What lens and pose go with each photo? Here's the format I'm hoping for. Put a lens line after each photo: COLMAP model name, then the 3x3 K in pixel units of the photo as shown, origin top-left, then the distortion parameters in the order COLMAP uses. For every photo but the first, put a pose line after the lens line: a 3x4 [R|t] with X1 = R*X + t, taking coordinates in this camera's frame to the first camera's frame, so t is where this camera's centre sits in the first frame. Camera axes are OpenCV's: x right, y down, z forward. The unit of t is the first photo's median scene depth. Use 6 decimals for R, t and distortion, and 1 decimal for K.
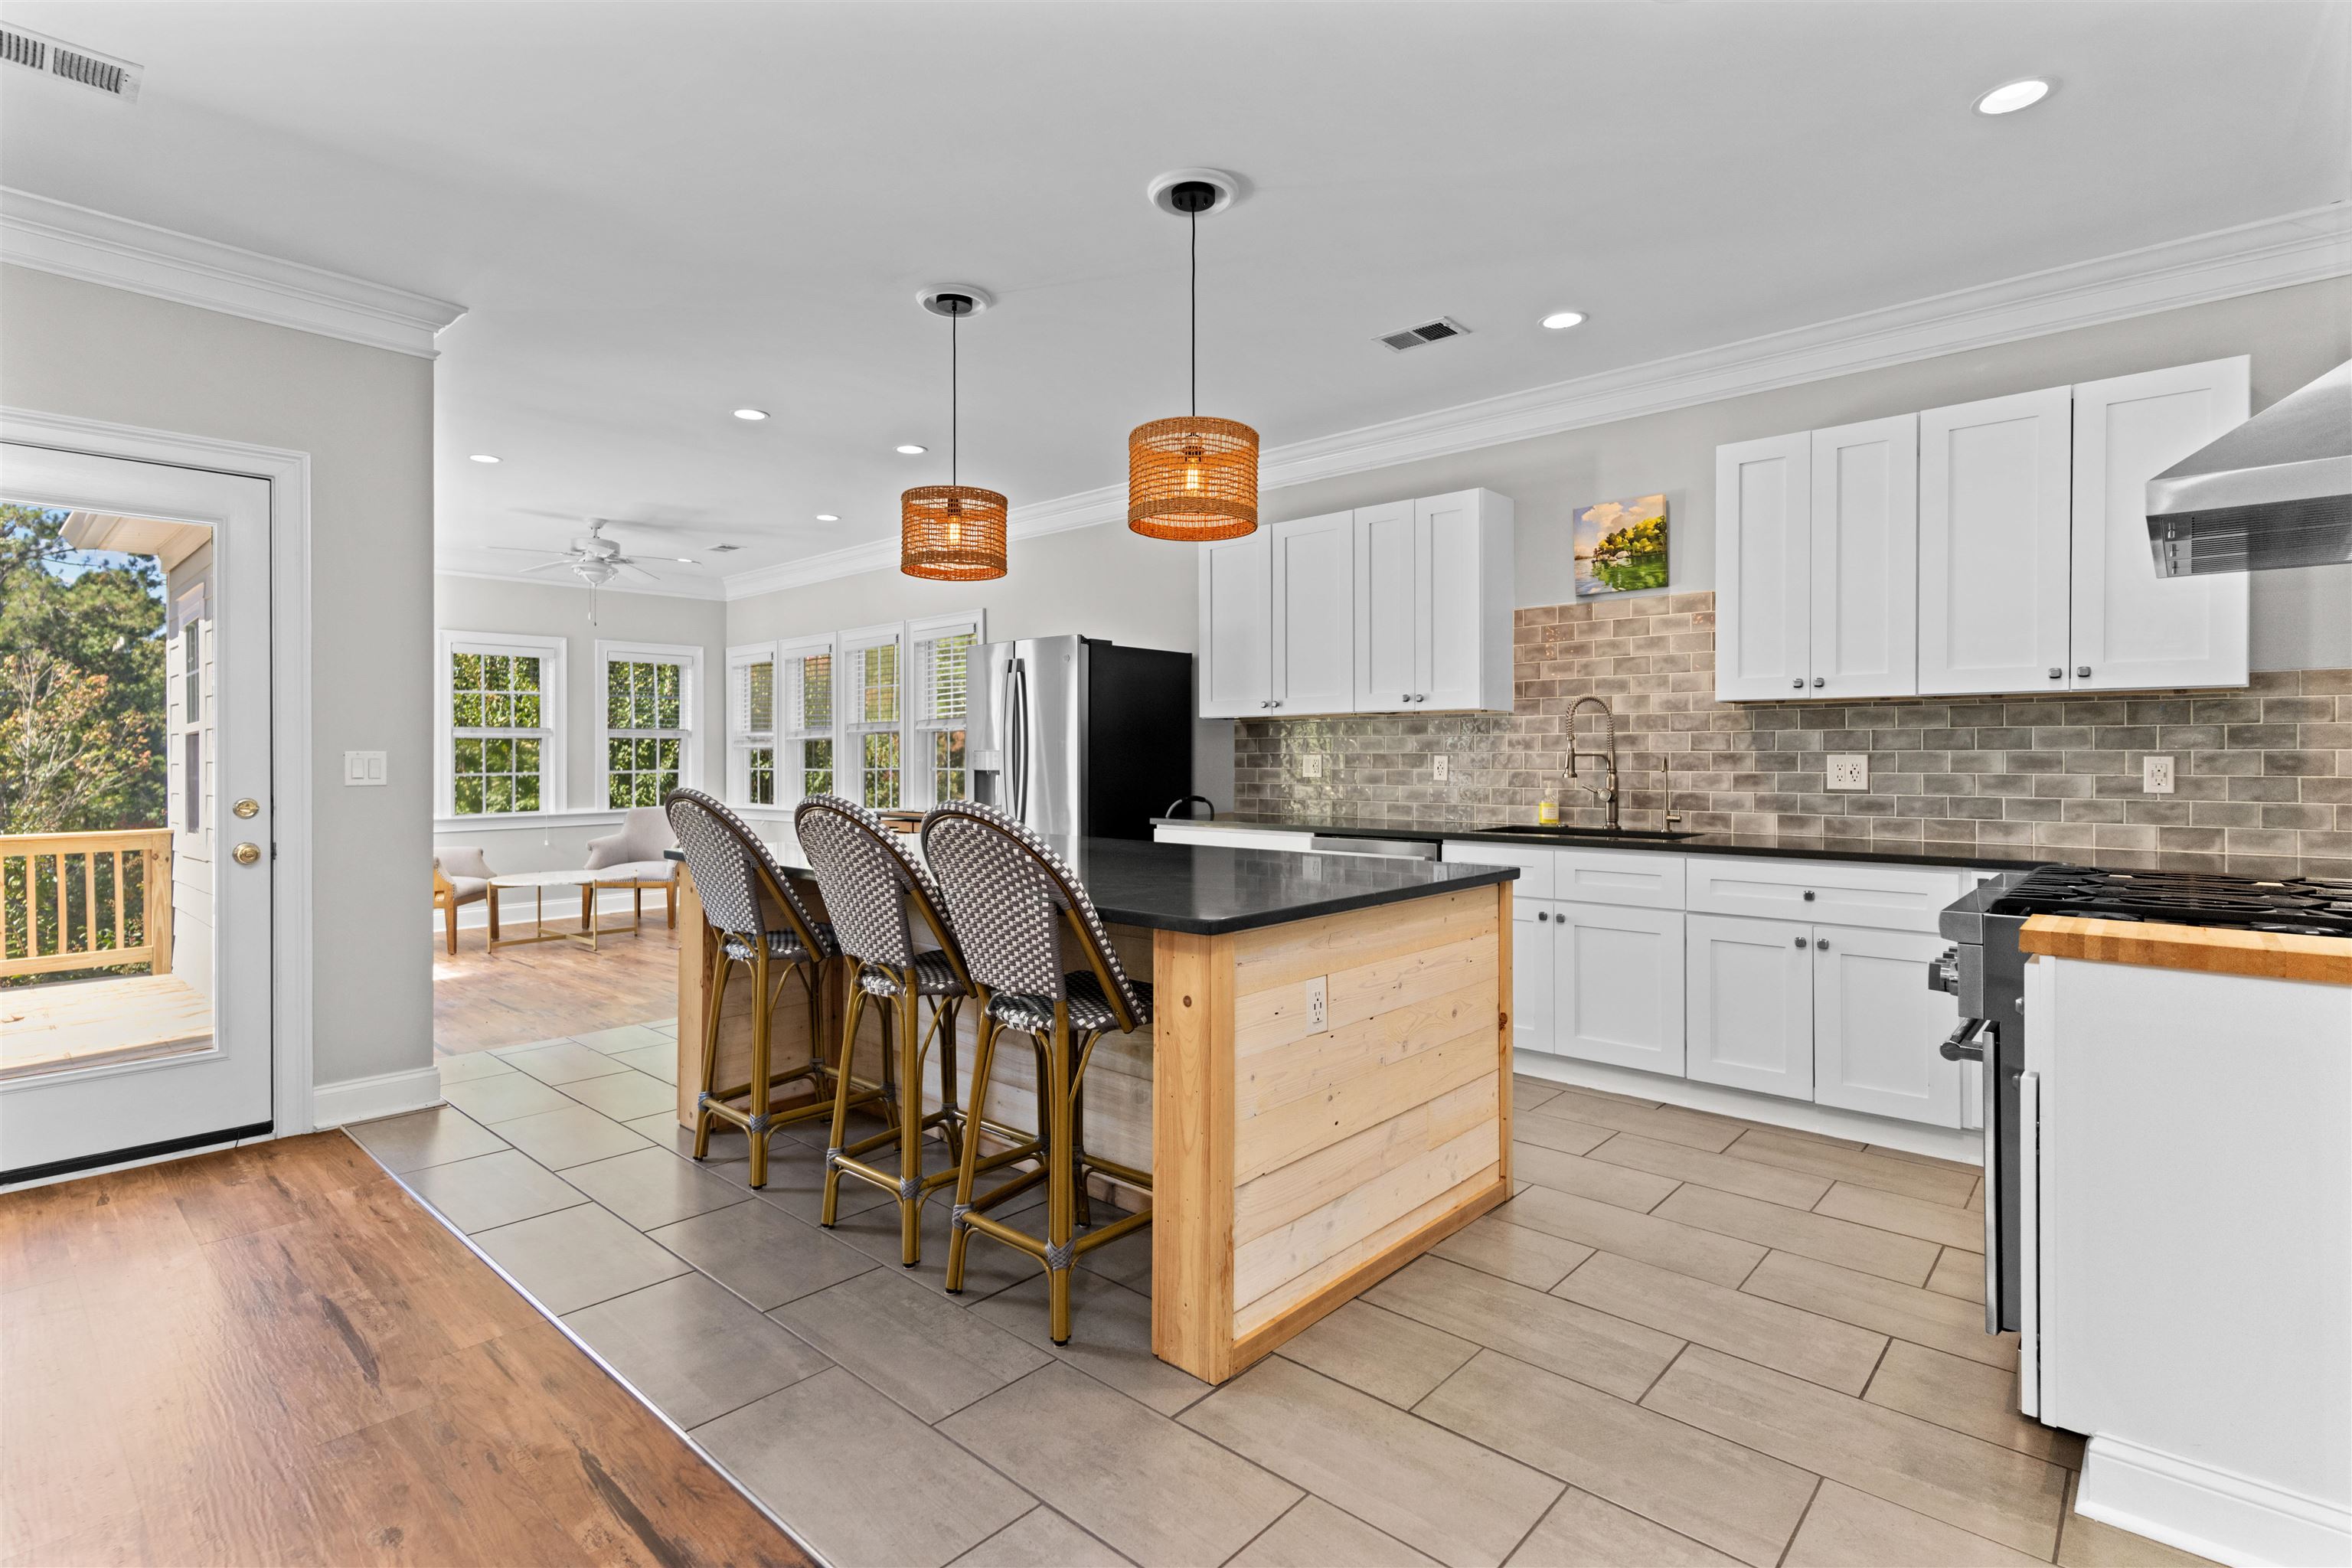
lens RADIAL K [[1138.8, 0, 1157.1], [0, 1138.8, 752.4], [0, 0, 1]] dist [0.004257, 0.000228]
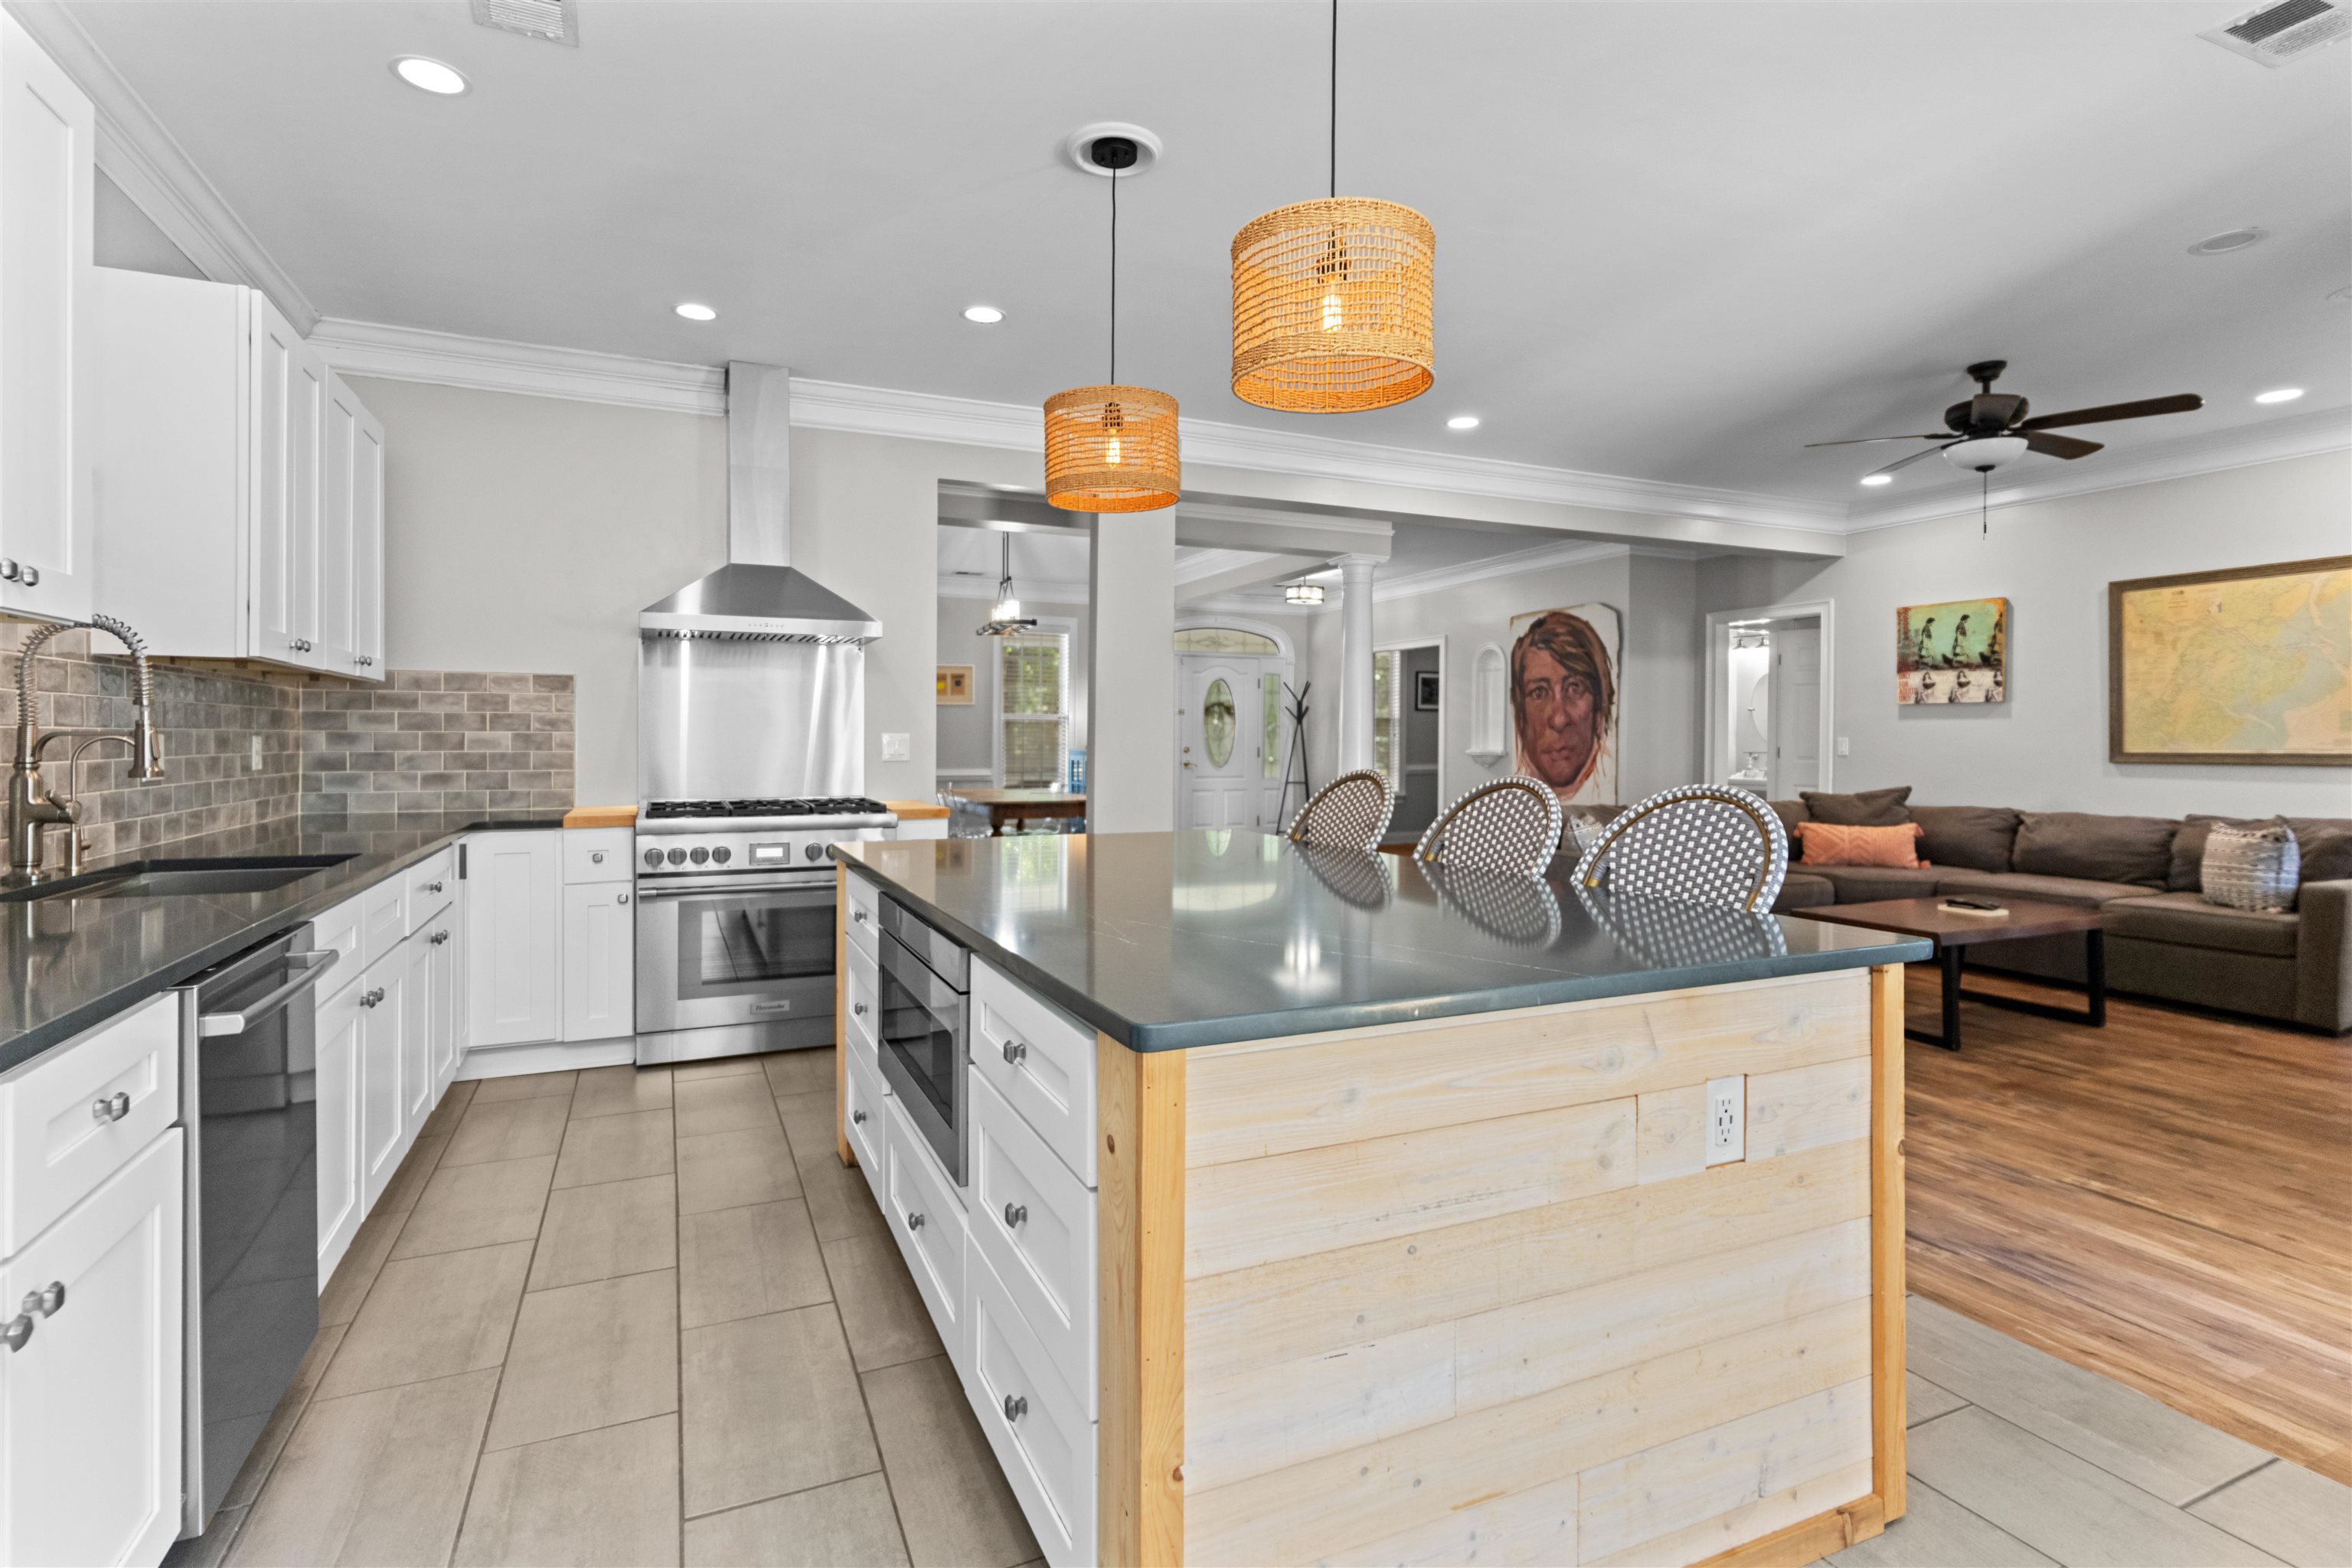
lens RADIAL K [[1138.8, 0, 1180.0], [0, 1138.8, 745.5], [0, 0, 1]] dist [0.004257, 0.000228]
pose [[-0.925064, -0.006106, 0.379761, -0.301843], [-0.005236, 0.999981, 0.003323, 0.003888], [-0.379774, 0.001085, -0.925079, 1.461630]]
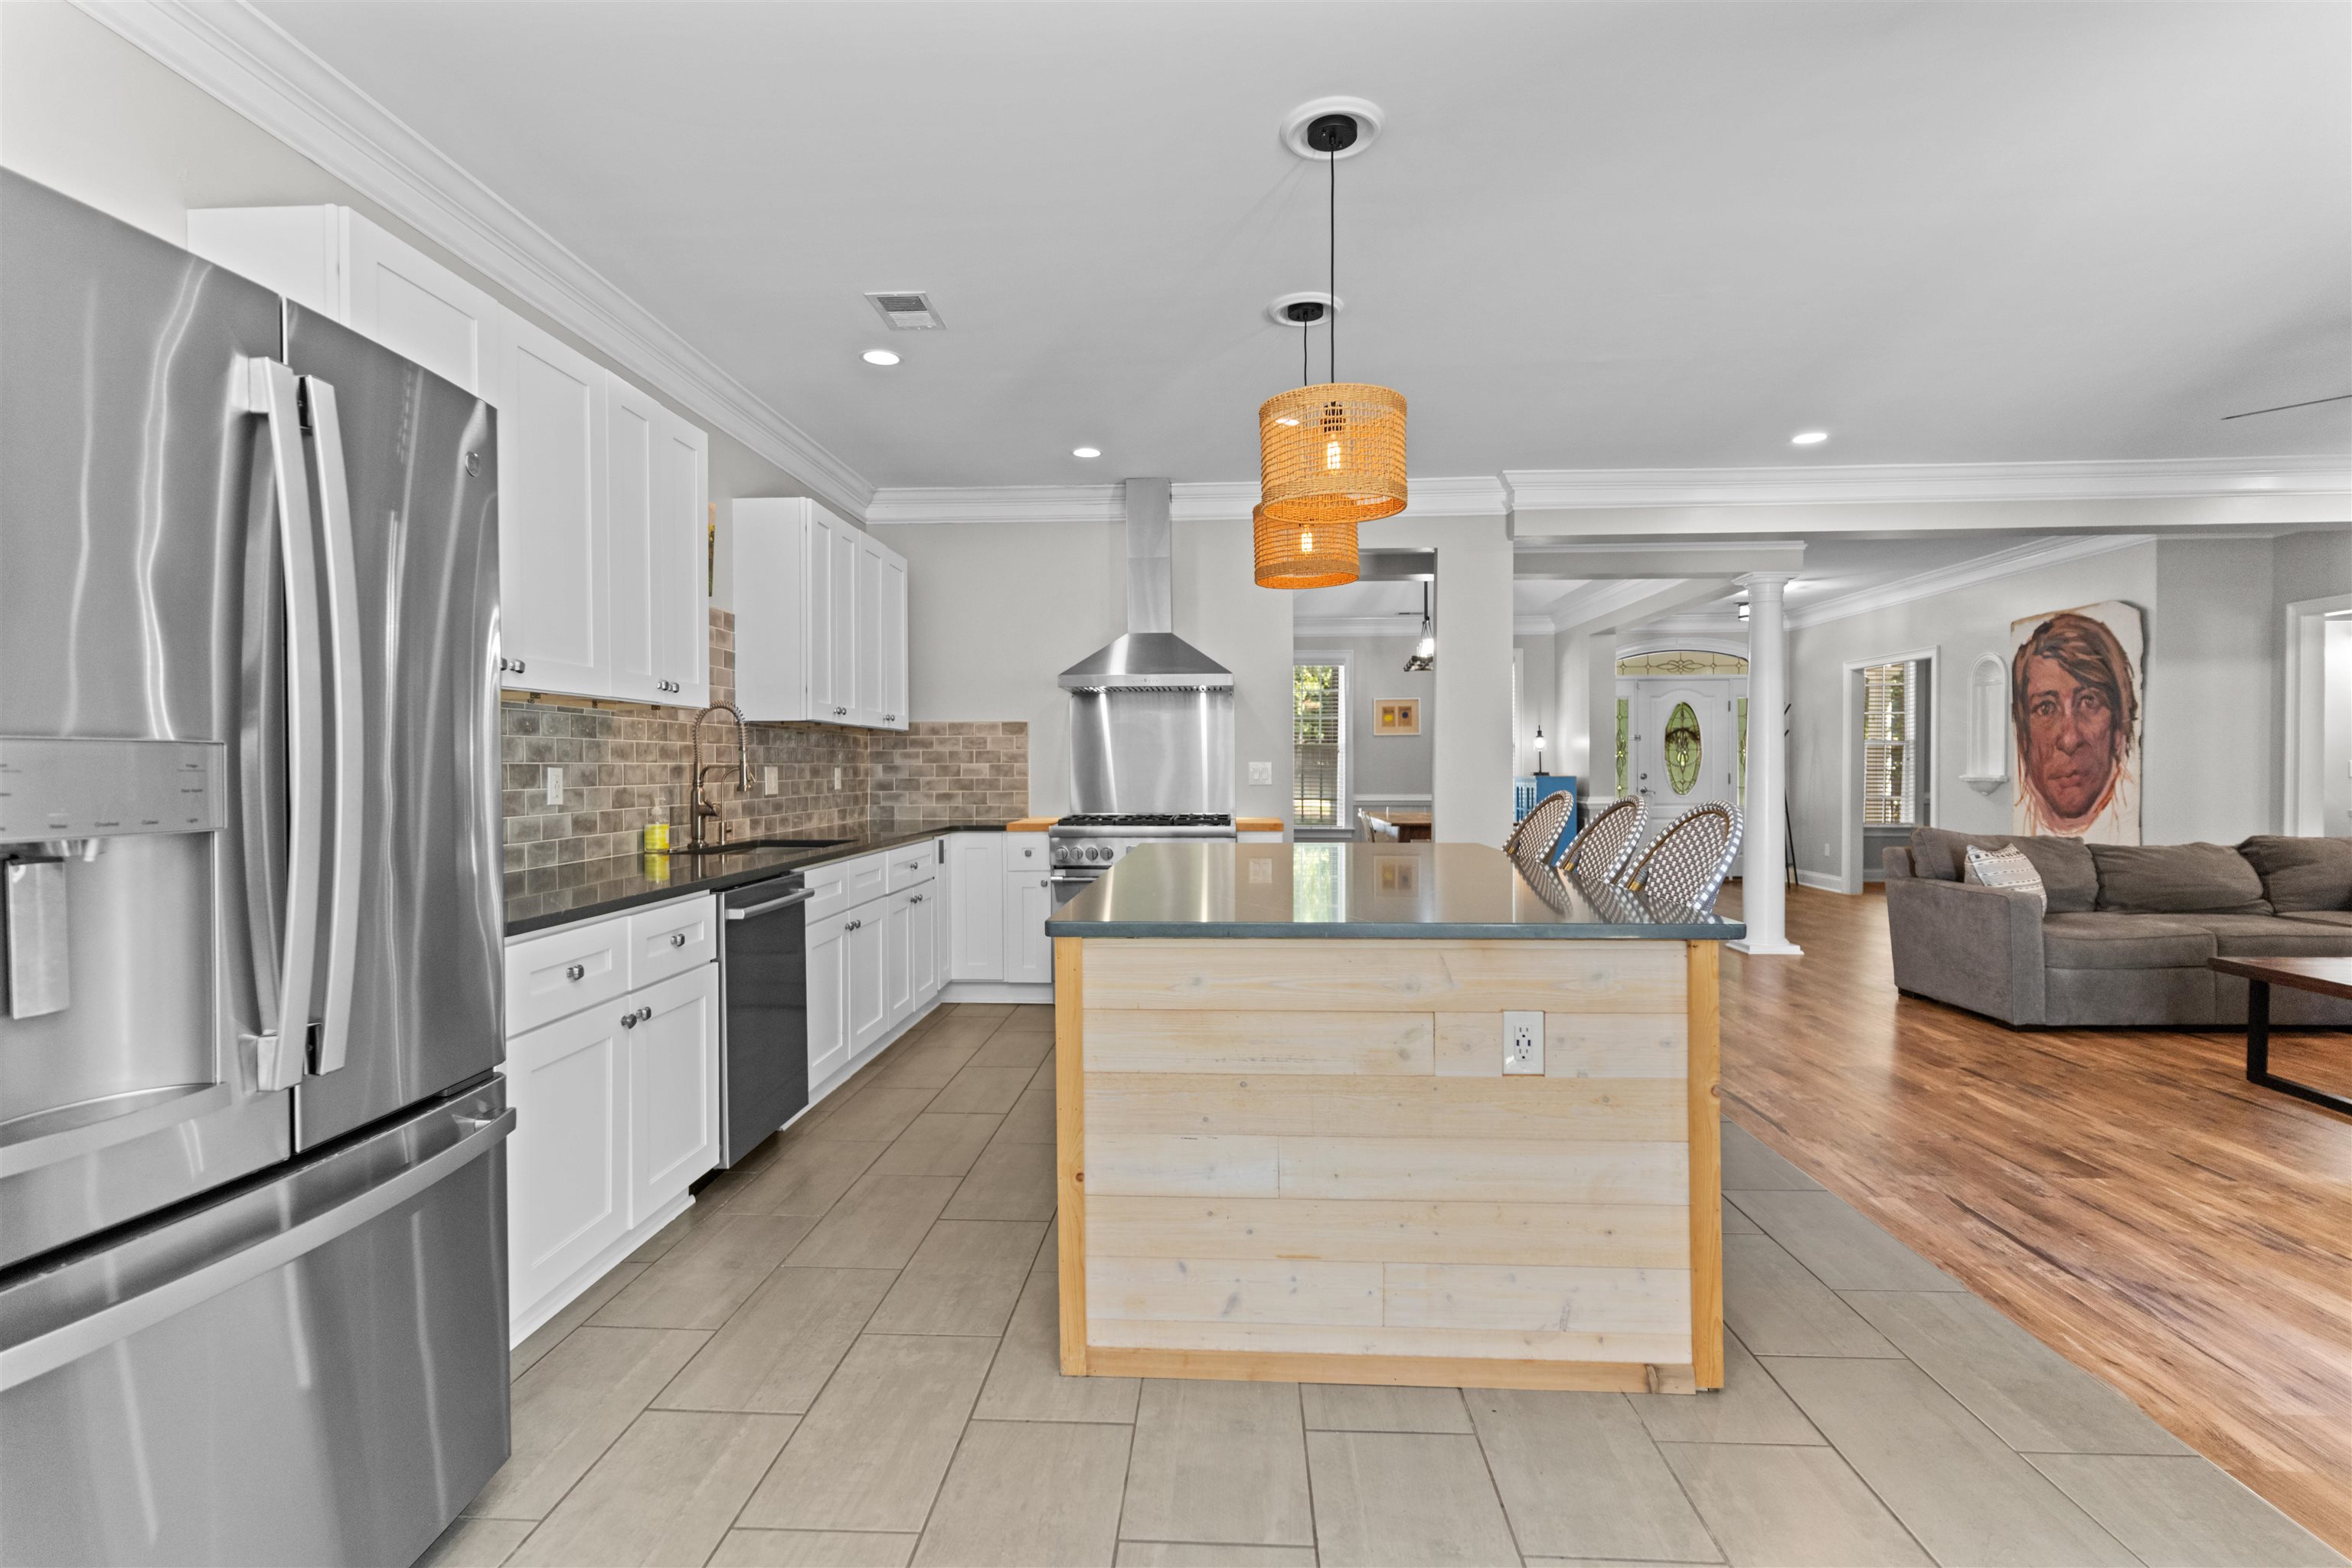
lens RADIAL K [[1138.8, 0, 1182.0], [0, 1138.8, 780.9], [0, 0, 1]] dist [0.004257, 0.000228]
pose [[-0.650004, -0.007273, 0.759896, -0.641702], [0.001081, 0.999944, 0.010496, 0.005209], [-0.759930, 0.007644, -0.649960, 1.495161]]
